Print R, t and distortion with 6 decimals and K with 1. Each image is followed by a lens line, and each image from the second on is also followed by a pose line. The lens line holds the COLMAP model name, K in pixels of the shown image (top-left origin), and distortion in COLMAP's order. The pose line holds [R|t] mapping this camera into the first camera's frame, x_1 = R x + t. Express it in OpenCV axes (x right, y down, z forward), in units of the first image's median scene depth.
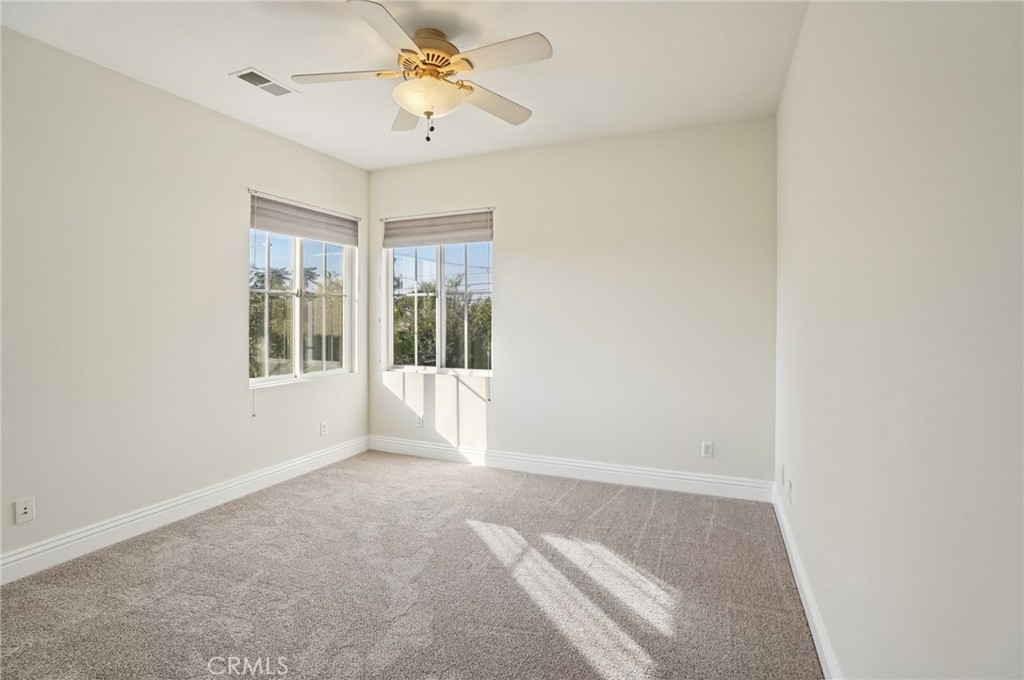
lens RADIAL K [[470.4, 0, 511.3], [0, 470.4, 329.5], [0, 0, 1]] dist [-0.036039, 0.005315]
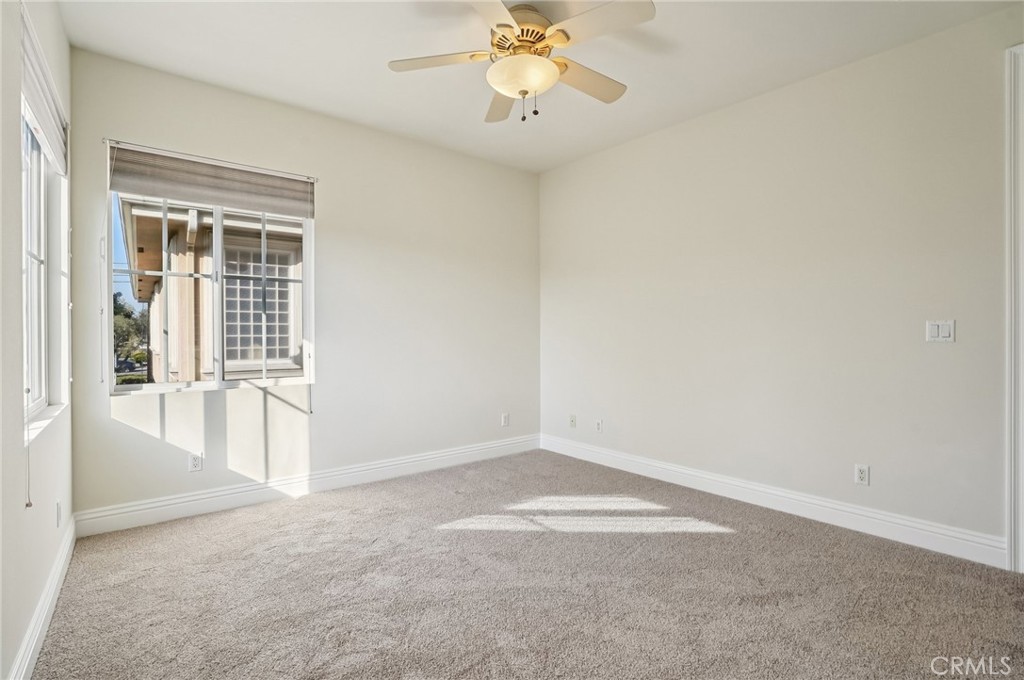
lens RADIAL K [[470.4, 0, 511.4], [0, 470.4, 340.8], [0, 0, 1]] dist [-0.036039, 0.005315]
pose [[0.477690, -0.019778, 0.878306, -0.597526], [0.011992, 0.999800, 0.015992, 0.016556], [-0.878447, 0.002894, 0.477832, 0.303768]]
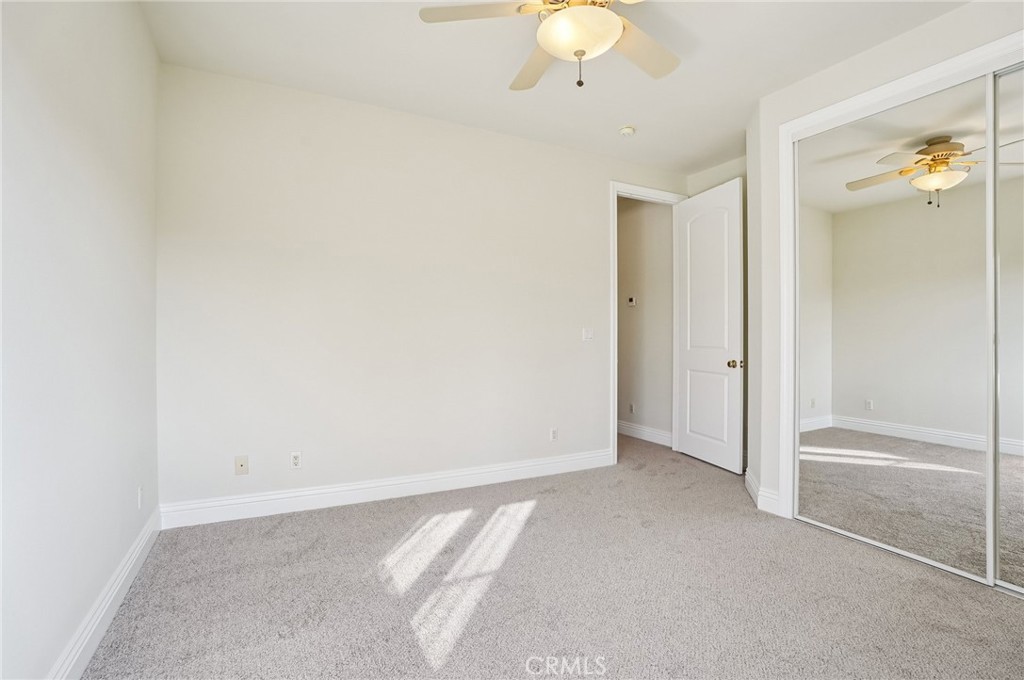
lens RADIAL K [[470.4, 0, 515.9], [0, 470.4, 344.1], [0, 0, 1]] dist [-0.036039, 0.005315]
pose [[-0.791538, -0.015320, 0.610928, -0.340813], [-0.015118, 0.999871, 0.005486, 0.028241], [-0.610933, -0.004894, -0.791667, 0.974311]]
